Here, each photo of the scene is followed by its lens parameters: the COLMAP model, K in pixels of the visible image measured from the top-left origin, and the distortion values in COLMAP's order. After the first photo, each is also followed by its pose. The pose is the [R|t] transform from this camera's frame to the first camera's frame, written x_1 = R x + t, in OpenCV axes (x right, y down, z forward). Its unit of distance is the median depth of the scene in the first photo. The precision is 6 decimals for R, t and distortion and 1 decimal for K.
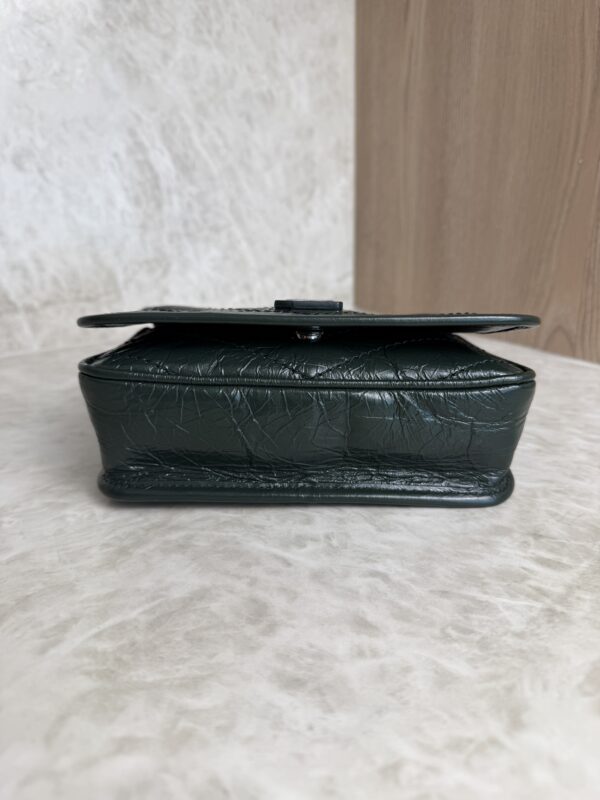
lens RADIAL K [[599.4, 0, 300.0], [0, 599.4, 403.7], [0, 0, 1]] dist [-0.041867, 0.006328]
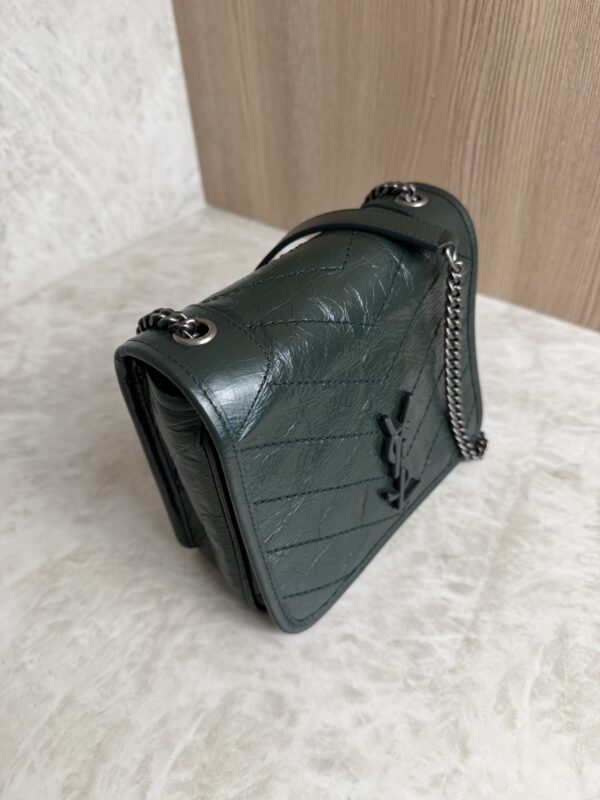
lens RADIAL K [[599.4, 0, 300.0], [0, 599.4, 403.7], [0, 0, 1]] dist [-0.041867, 0.006328]
pose [[0.948742, -0.235141, 0.211179, -0.140311], [0.135907, 0.906781, 0.399095, -0.781187], [-0.285337, -0.349937, 0.892259, -0.001130]]
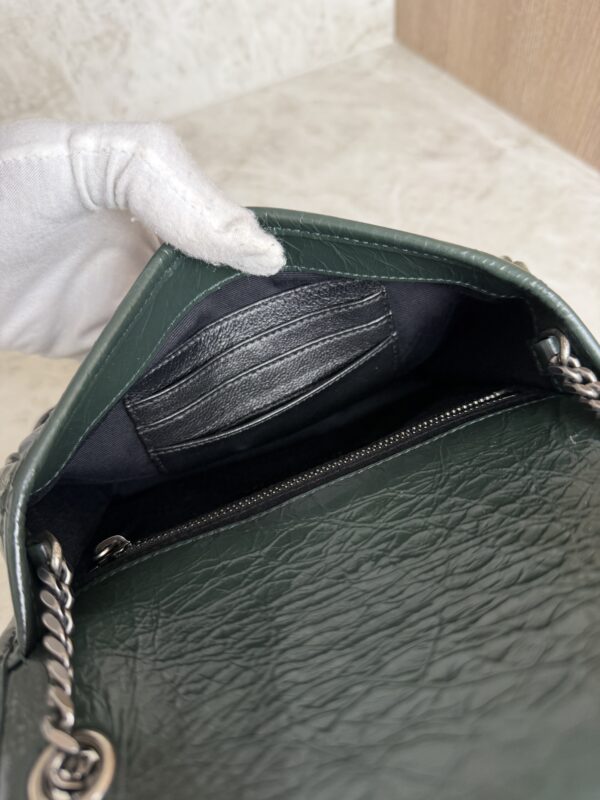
lens RADIAL K [[597.0, 0, 300.0], [0, 597.0, 400.0], [0, 0, 1]] dist [-0.054518, 0.008493]
pose [[0.995376, 0.021116, -0.093703, 0.177227], [0.038069, 0.808916, 0.586691, -0.773282], [0.088187, -0.587545, 0.804372, 0.514613]]
